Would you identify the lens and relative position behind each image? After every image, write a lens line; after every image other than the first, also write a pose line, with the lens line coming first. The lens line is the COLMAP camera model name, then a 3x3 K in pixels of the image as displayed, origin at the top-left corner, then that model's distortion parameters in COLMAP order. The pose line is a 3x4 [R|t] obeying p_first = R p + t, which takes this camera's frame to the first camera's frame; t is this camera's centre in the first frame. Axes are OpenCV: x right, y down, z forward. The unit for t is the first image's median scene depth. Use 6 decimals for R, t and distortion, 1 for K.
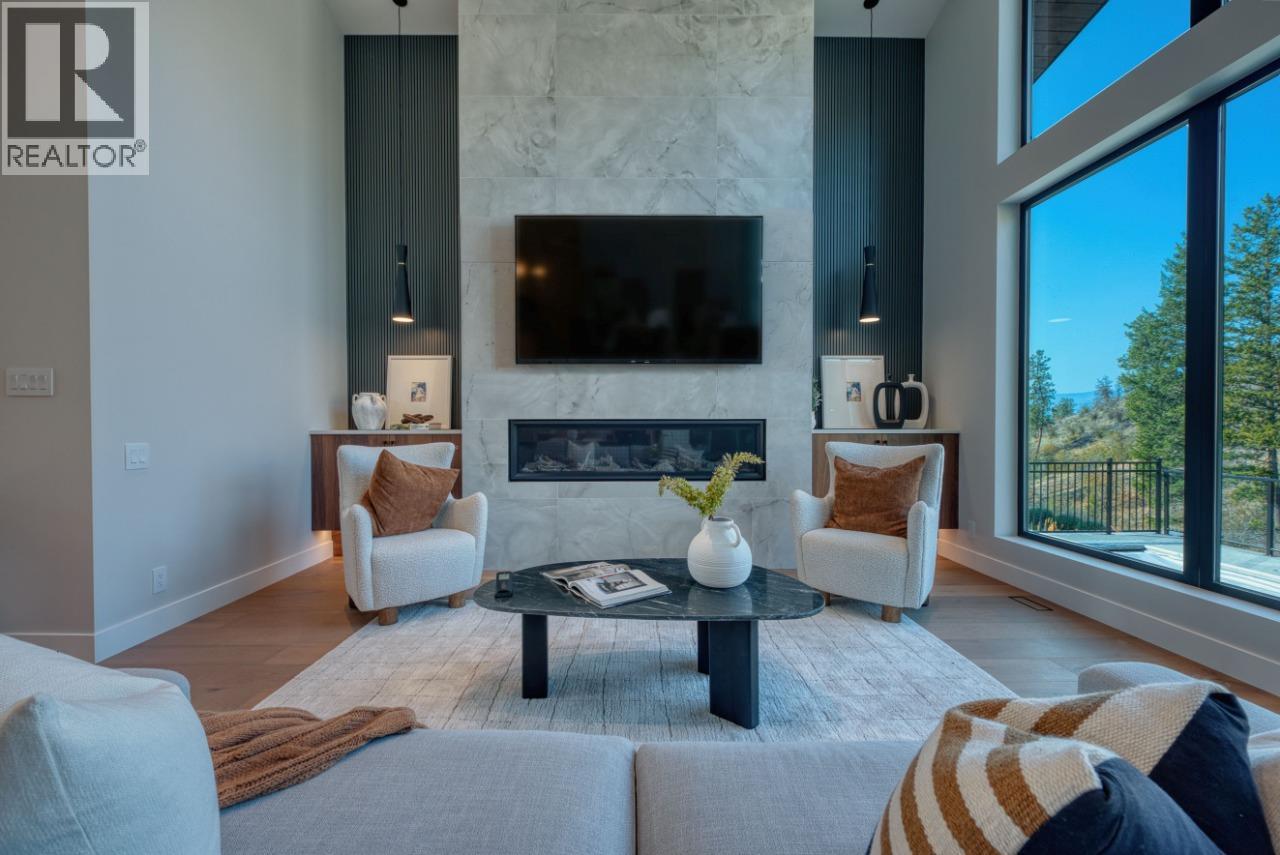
lens RADIAL K [[521.0, 0, 634.4], [0, 521.0, 433.1], [0, 0, 1]] dist [-0.001276, -0.000521]
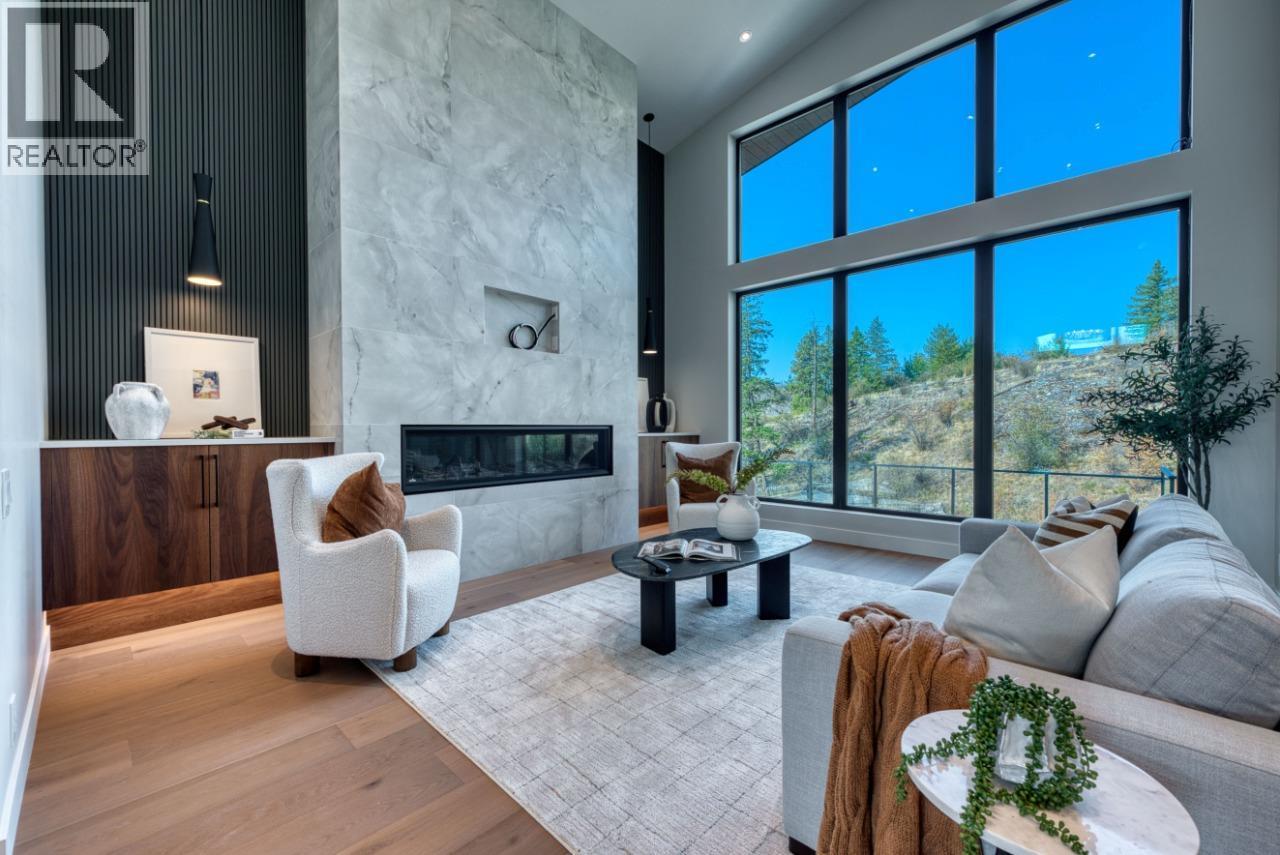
lens RADIAL K [[521.0, 0, 634.4], [0, 521.0, 433.1], [0, 0, 1]] dist [-0.001276, -0.000521]
pose [[0.687607, -0.007533, 0.726044, -0.613534], [0.013899, 0.999900, -0.002789, -0.004107], [-0.725950, 0.012009, 0.687643, 0.111855]]
